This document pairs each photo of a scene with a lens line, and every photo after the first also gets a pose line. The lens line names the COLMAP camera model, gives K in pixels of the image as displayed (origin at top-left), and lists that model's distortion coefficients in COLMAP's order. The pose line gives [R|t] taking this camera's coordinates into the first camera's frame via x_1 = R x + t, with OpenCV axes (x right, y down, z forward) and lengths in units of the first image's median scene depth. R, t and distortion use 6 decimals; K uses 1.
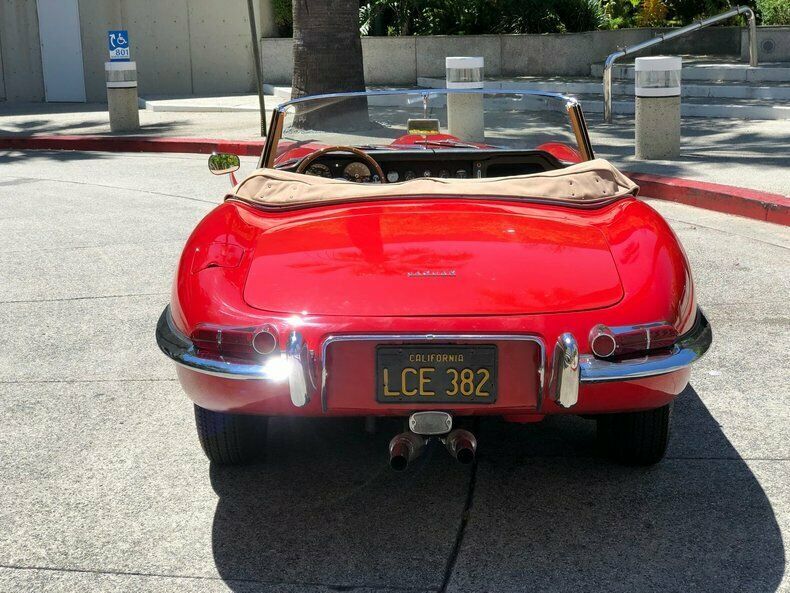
lens RADIAL K [[1293.9, 0, 395.0], [0, 1293.9, 296.5], [0, 0, 1]] dist [0.028200, 0.025450]
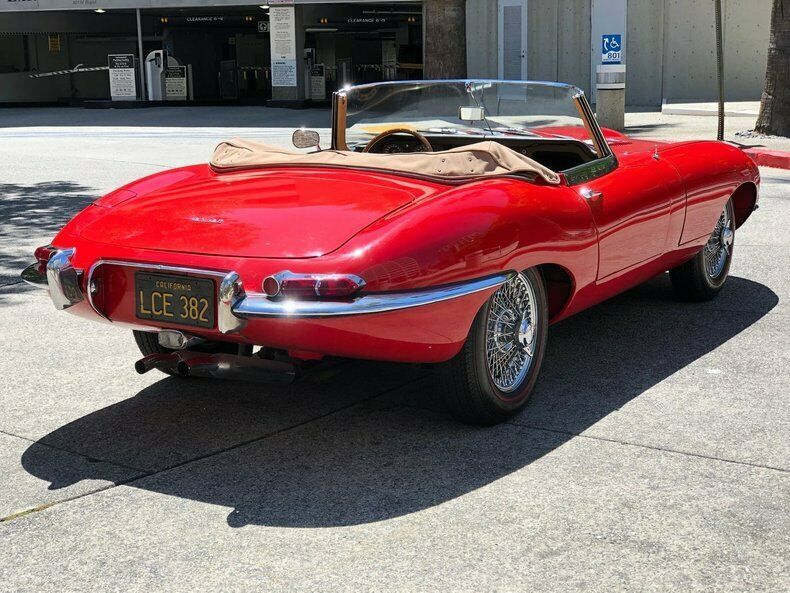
lens RADIAL K [[1293.9, 0, 395.0], [0, 1293.9, 296.5], [0, 0, 1]] dist [0.028200, 0.025450]
pose [[0.876614, 0.098087, -0.471091, 0.611256], [-0.100968, 0.994704, 0.019226, 0.009783], [0.470482, 0.030711, 0.881875, 0.014553]]
